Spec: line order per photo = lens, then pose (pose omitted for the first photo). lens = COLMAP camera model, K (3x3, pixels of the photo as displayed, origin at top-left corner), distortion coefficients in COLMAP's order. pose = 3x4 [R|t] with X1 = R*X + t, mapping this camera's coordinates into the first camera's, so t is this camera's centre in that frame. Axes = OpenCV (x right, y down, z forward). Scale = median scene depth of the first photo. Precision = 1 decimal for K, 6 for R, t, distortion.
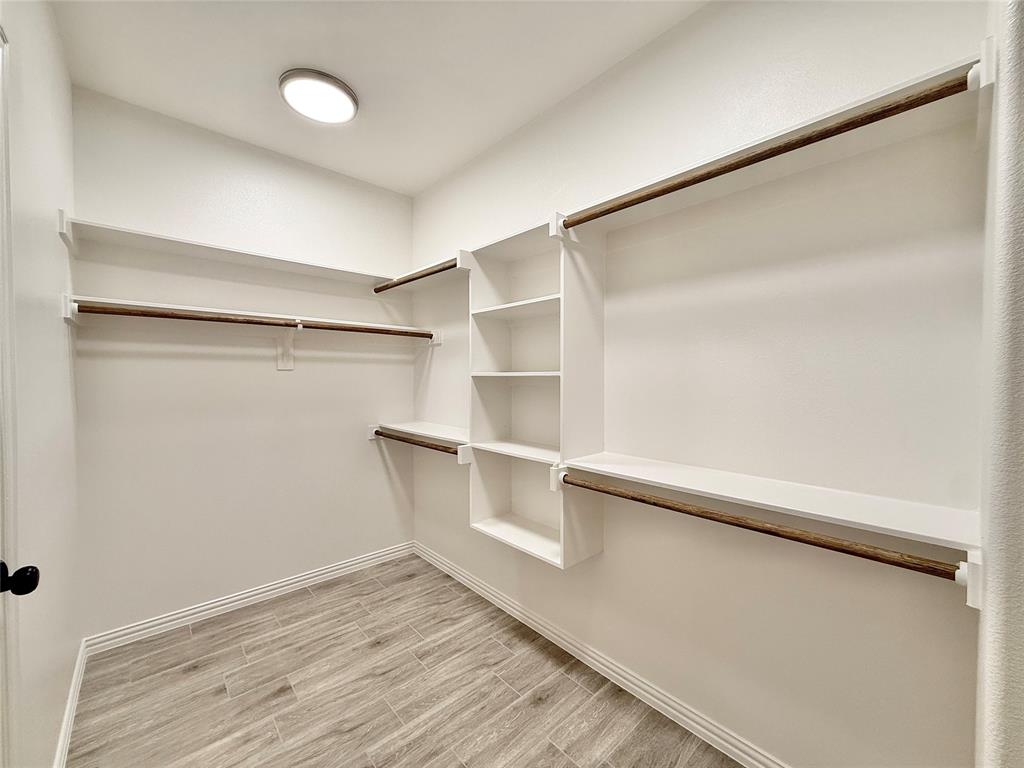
lens RADIAL K [[404.9, 0, 515.1], [0, 404.9, 383.2], [0, 0, 1]] dist [0.000133, 0.000179]
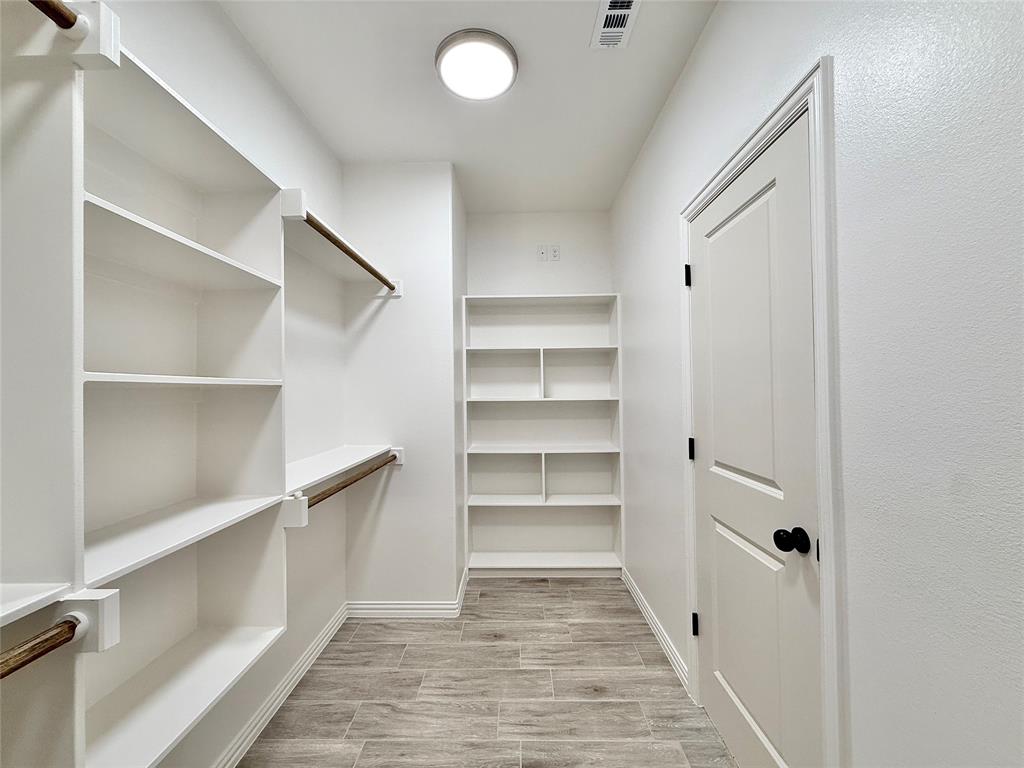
lens RADIAL K [[404.9, 0, 511.6], [0, 404.9, 385.1], [0, 0, 1]] dist [0.000133, 0.000179]
pose [[-0.724933, 0.038478, 0.687743, -0.901814], [0.055666, 0.998445, 0.002815, 0.016892], [-0.686566, 0.040324, -0.725948, 1.472499]]
